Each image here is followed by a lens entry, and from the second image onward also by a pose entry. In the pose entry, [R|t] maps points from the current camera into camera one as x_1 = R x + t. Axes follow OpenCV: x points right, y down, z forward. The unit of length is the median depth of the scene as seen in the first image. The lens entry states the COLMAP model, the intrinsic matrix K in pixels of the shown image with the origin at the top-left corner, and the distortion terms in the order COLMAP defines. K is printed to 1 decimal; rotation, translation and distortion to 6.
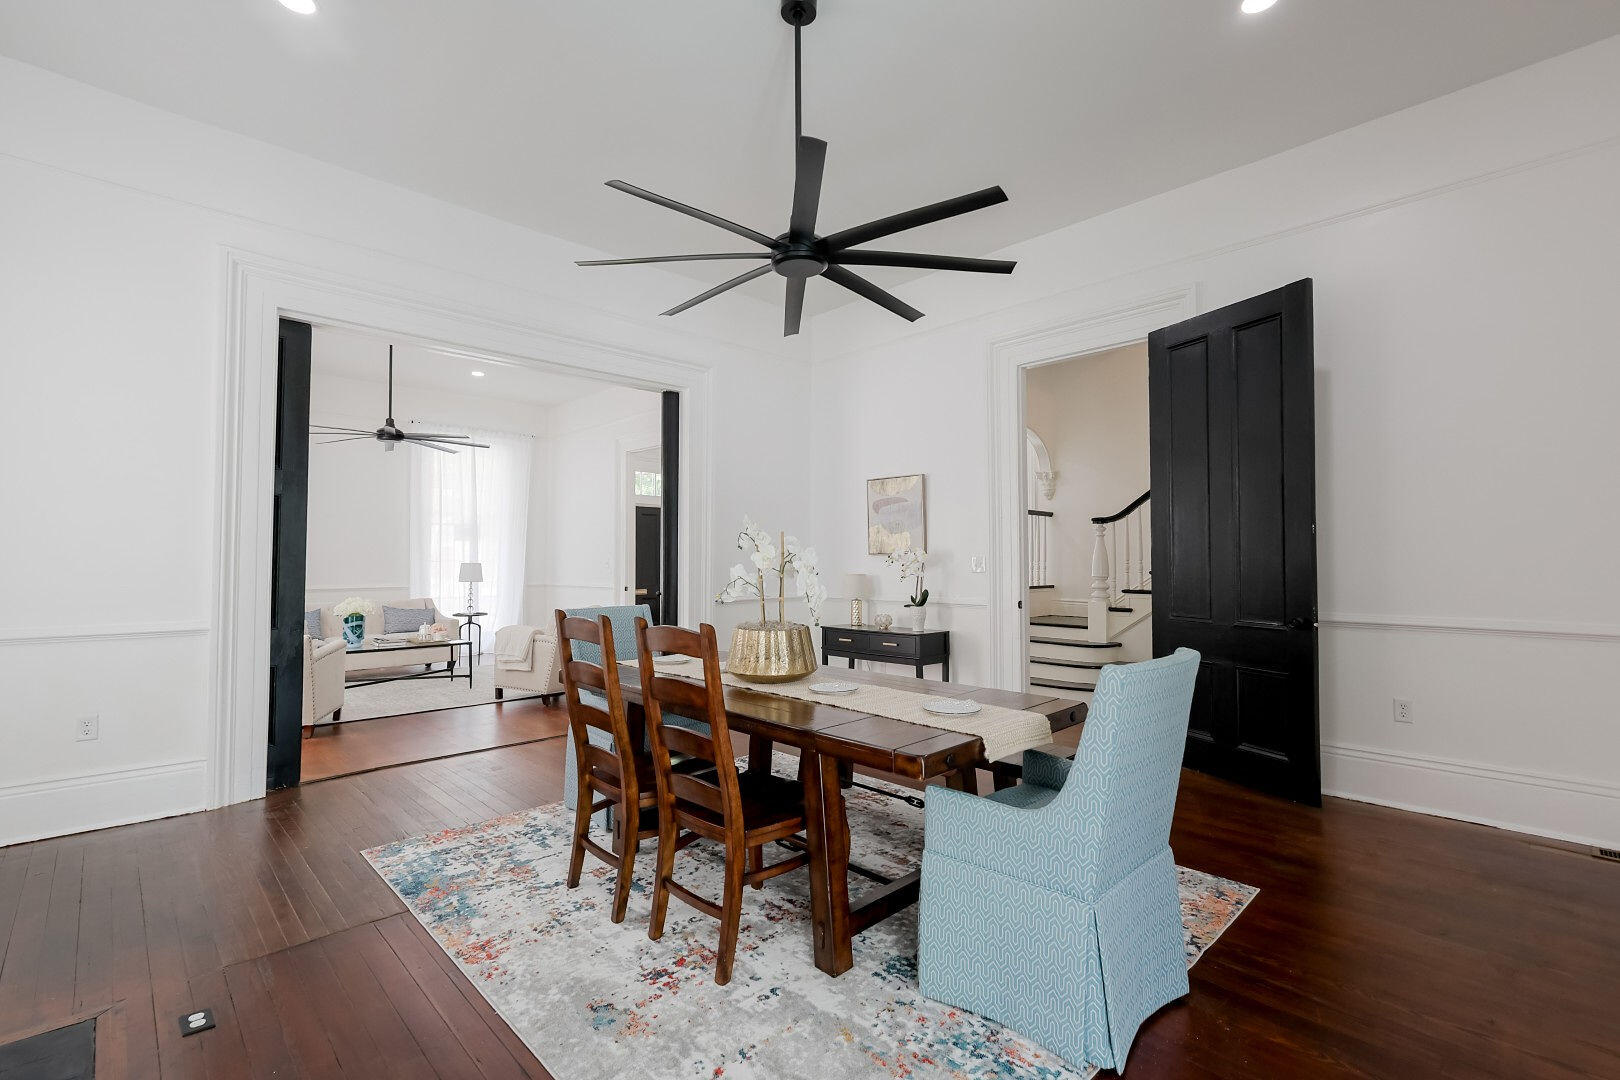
lens RADIAL K [[722.9, 0, 816.7], [0, 722.9, 539.9], [0, 0, 1]] dist [0.003498, 0.000275]
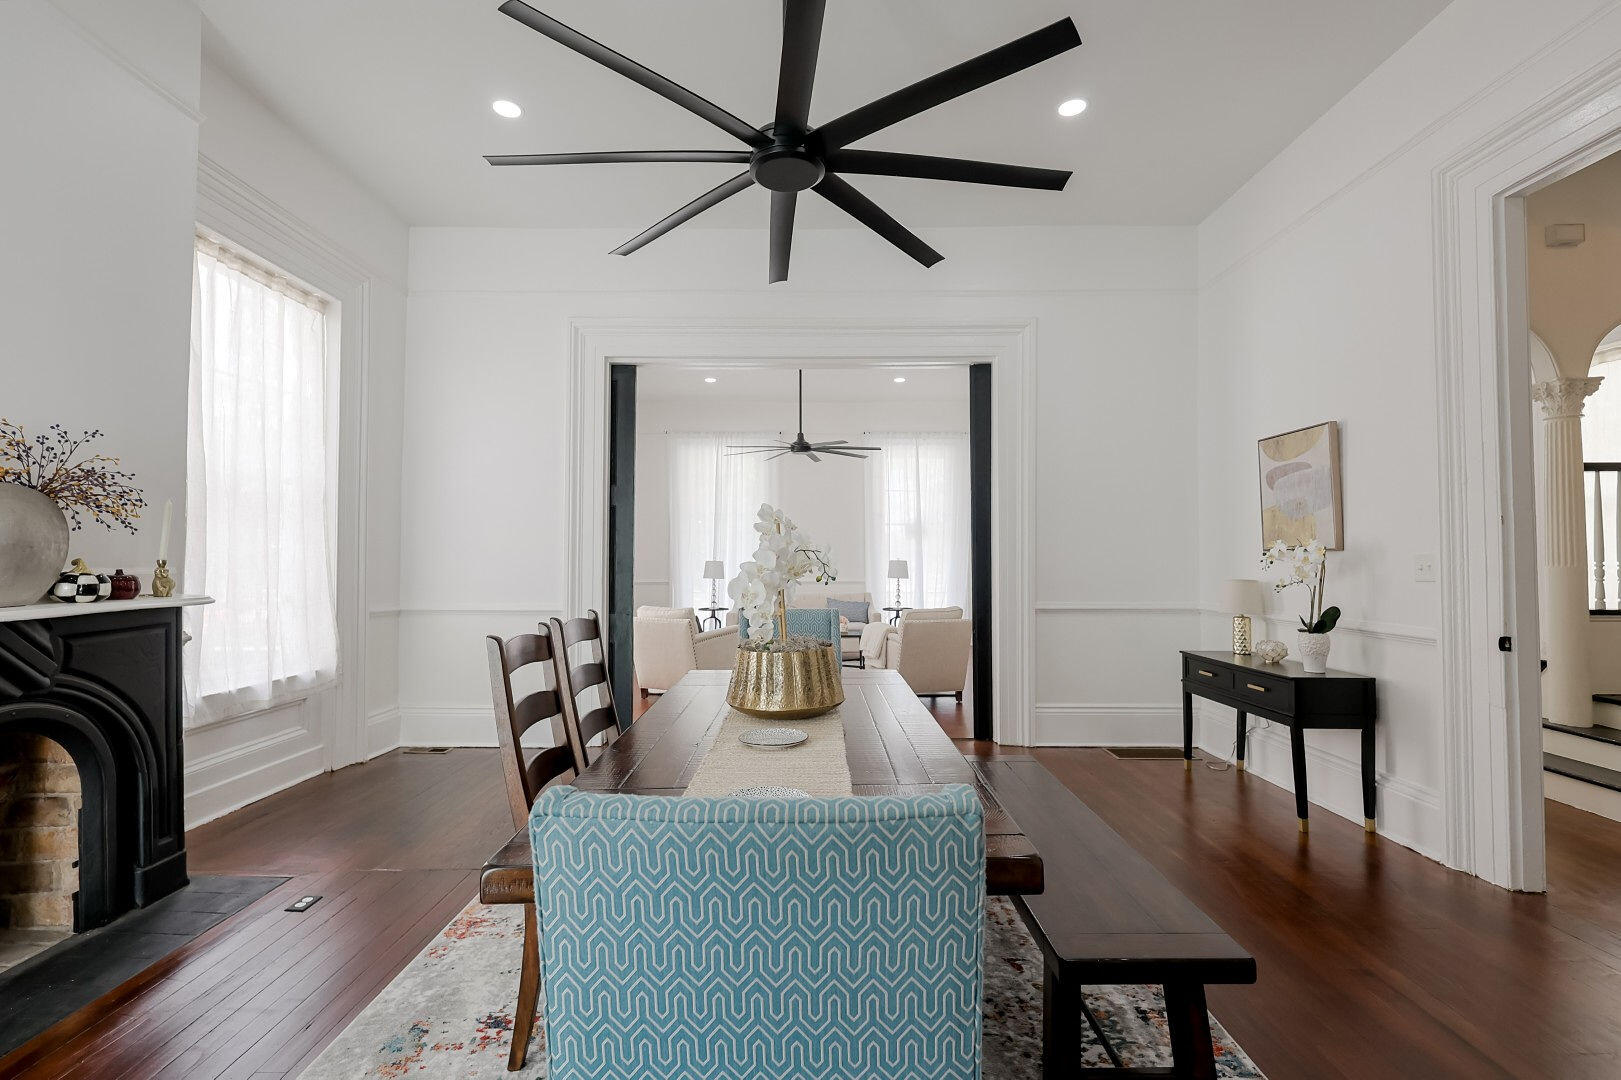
lens RADIAL K [[723.3, 0, 817.2], [0, 723.3, 539.9], [0, 0, 1]] dist [0.003498, 0.000275]
pose [[0.717955, -0.015739, -0.695911, 0.266366], [0.018519, 0.999822, -0.003507, 0.005285], [0.695843, -0.010369, 0.718119, 0.244271]]
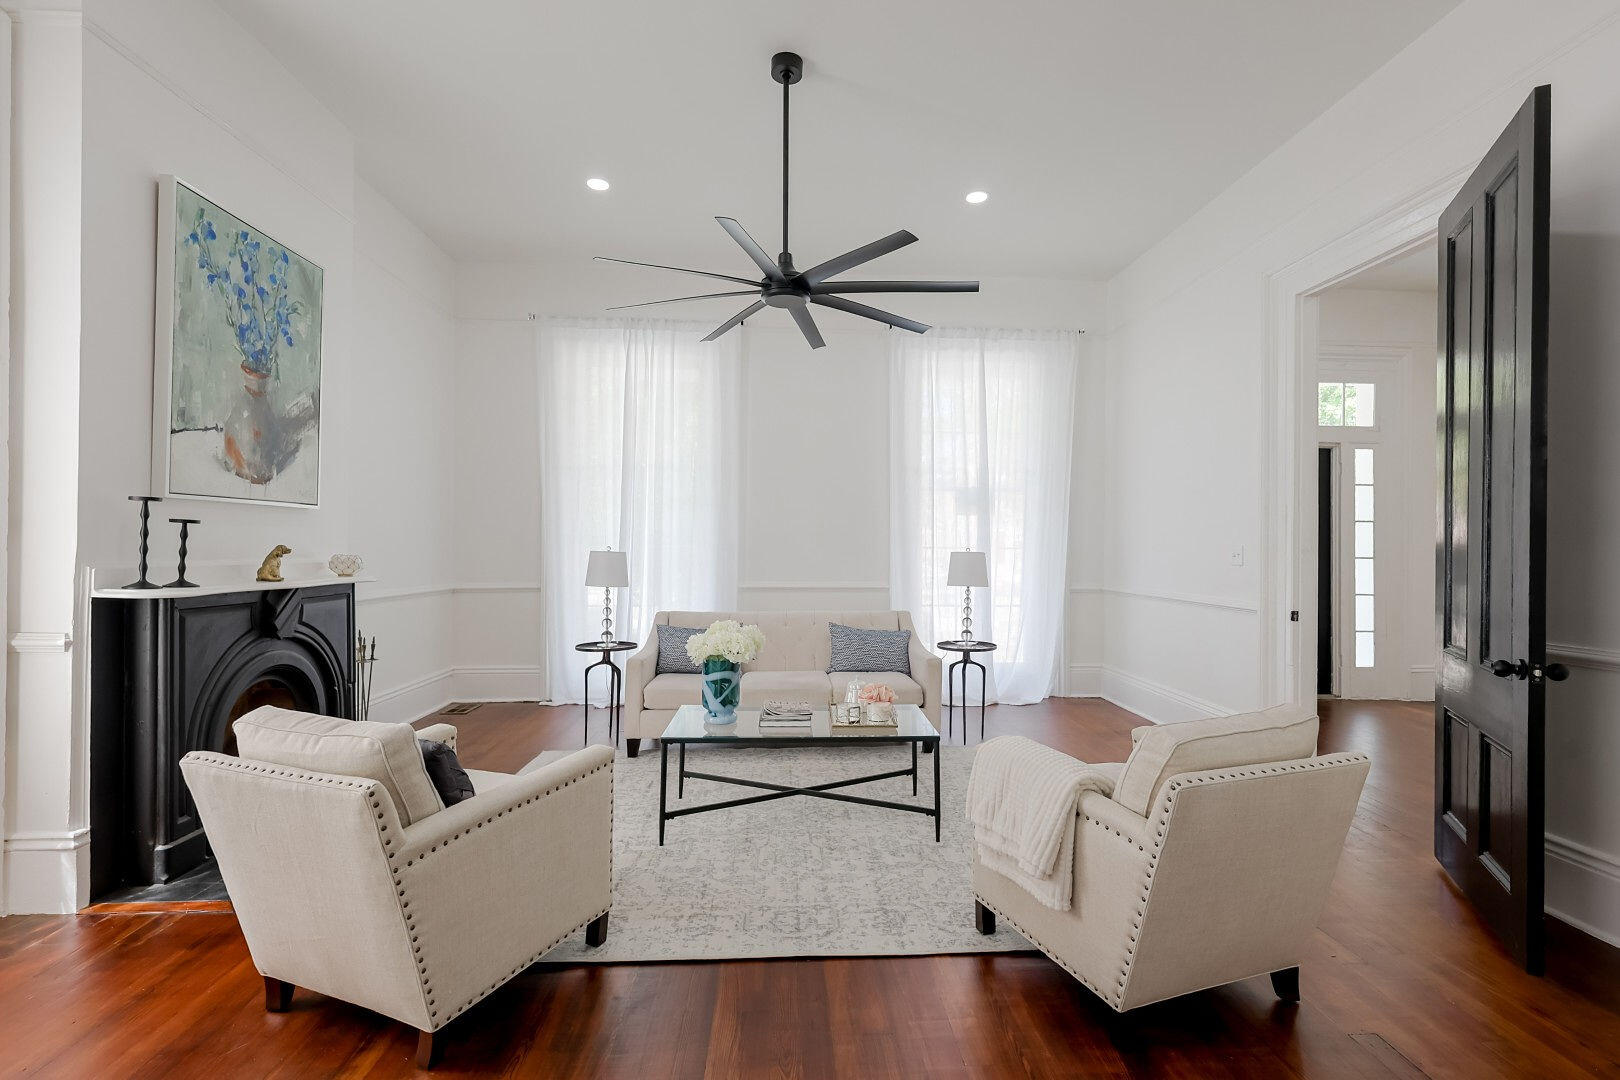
lens RADIAL K [[731.4, 0, 822.5], [0, 731.4, 549.1], [0, 0, 1]] dist [0.001708, 0.000174]
pose [[0.754800, 0.010483, -0.655871, -0.303211], [0.010546, 0.999549, 0.028112, 0.018804], [0.655870, -0.028135, 0.754349, 0.782756]]
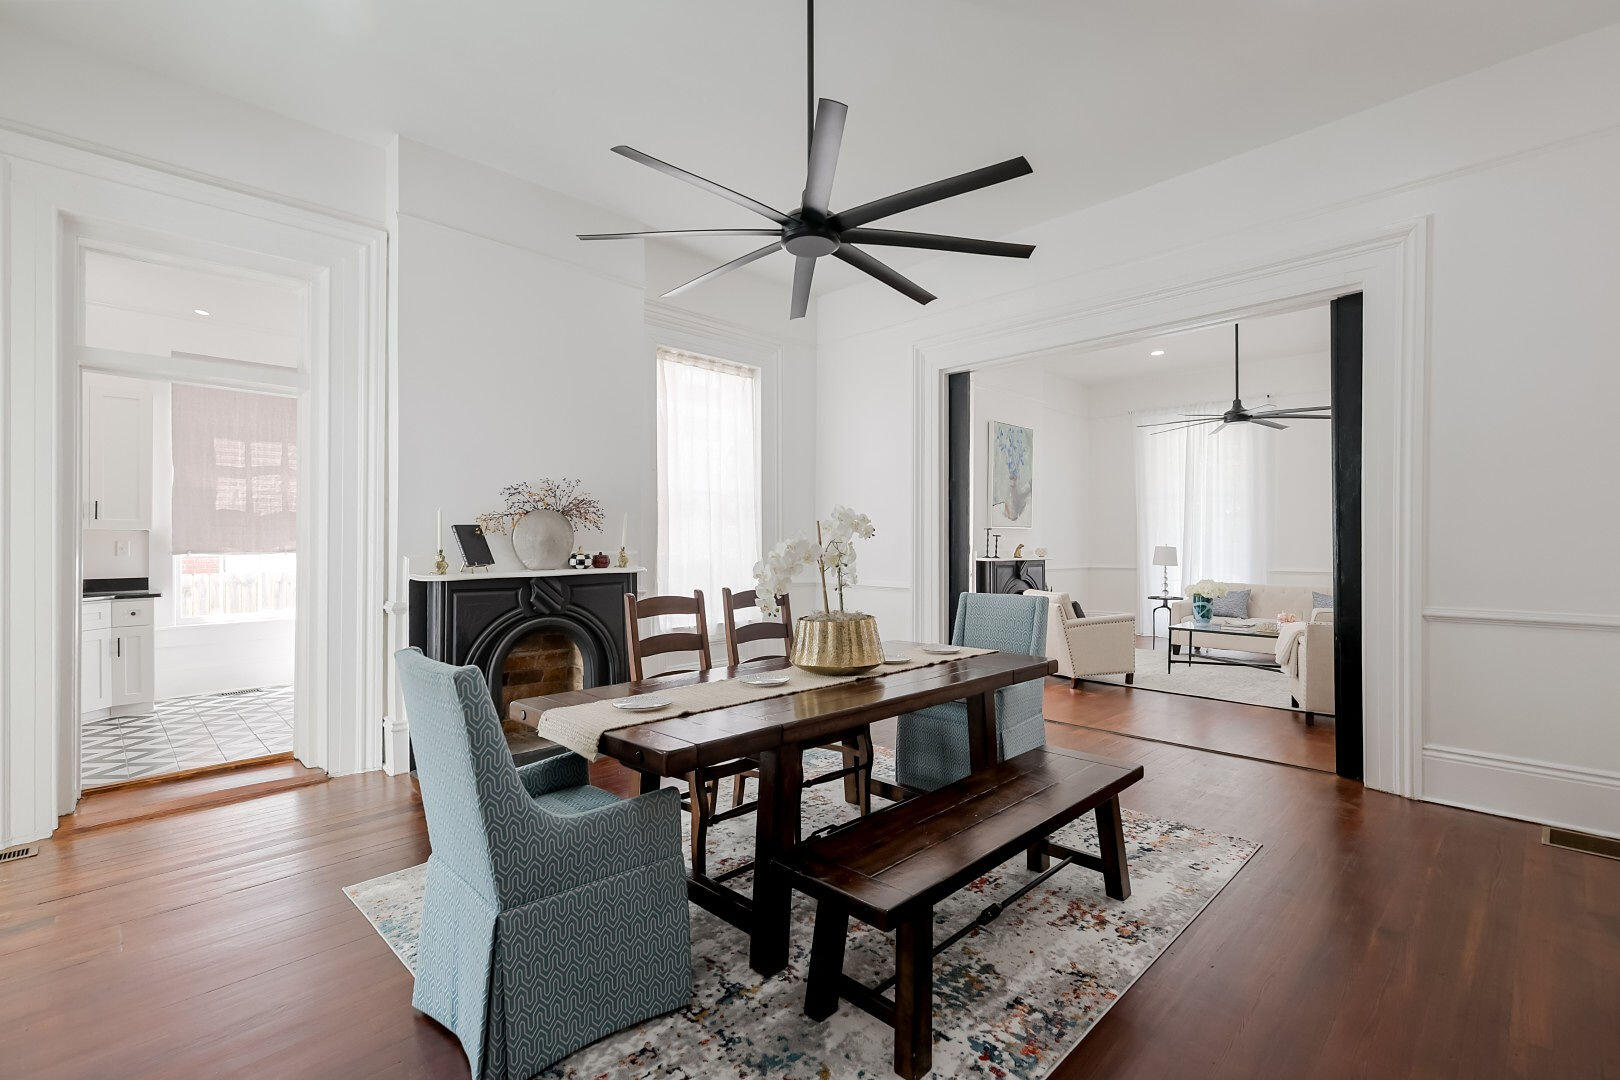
lens RADIAL K [[722.9, 0, 816.7], [0, 722.9, 539.9], [0, 0, 1]] dist [0.003498, 0.000275]
pose [[0.011153, -0.001201, -0.999937, 0.476341], [0.029602, 0.999561, -0.000870, 0.008326], [0.999500, -0.029591, 0.011183, 0.501794]]
